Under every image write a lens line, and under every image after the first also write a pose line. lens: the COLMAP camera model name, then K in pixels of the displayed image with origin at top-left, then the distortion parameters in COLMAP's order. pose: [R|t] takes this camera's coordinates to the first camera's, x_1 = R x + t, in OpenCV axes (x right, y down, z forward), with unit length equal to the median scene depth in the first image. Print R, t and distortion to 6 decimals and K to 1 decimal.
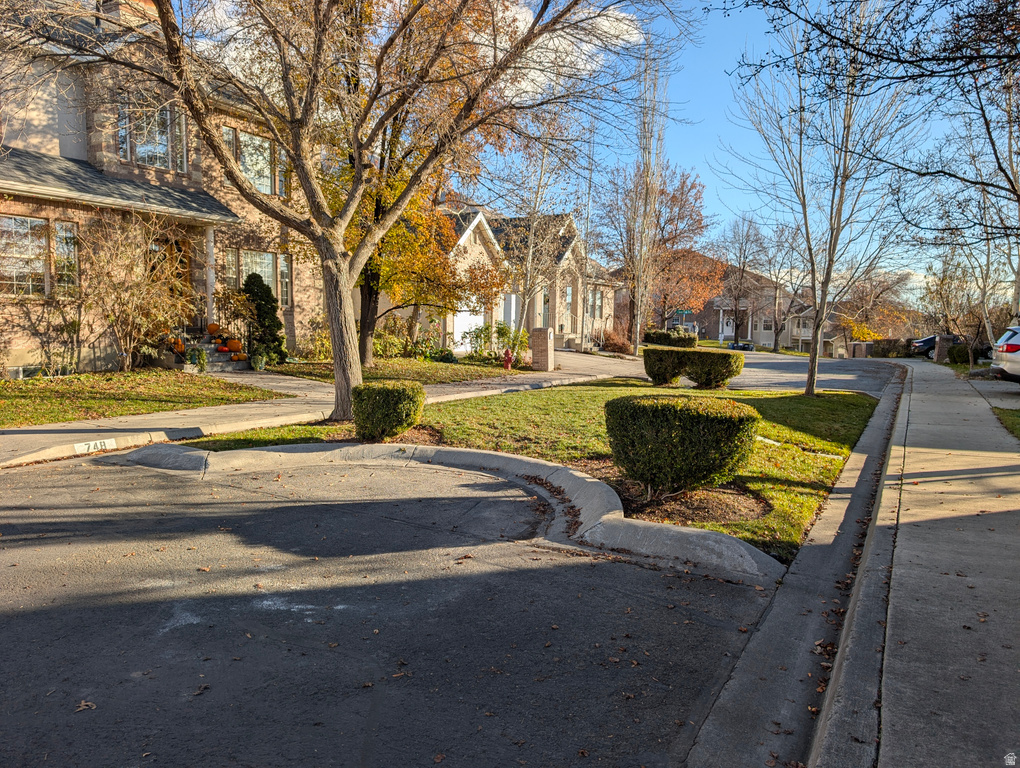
lens RADIAL K [[729.4, 0, 510.5], [0, 729.4, 373.1], [0, 0, 1]] dist [0.018469, 0.003586]
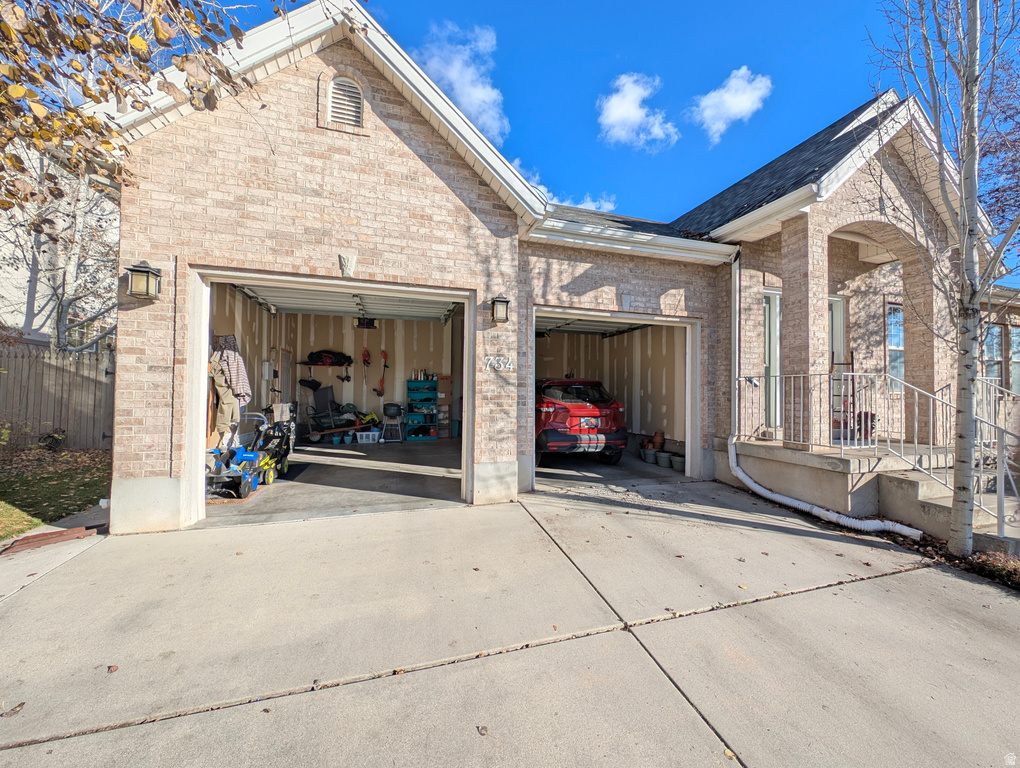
lens RADIAL K [[381.2, 0, 507.9], [0, 381.2, 384.7], [0, 0, 1]] dist [0.002391, -0.000542]
pose [[0.723468, -0.009659, -0.690290, 0.147060], [-0.063470, 0.994737, -0.080440, -0.111699], [0.687434, 0.102008, 0.719048, 1.533728]]
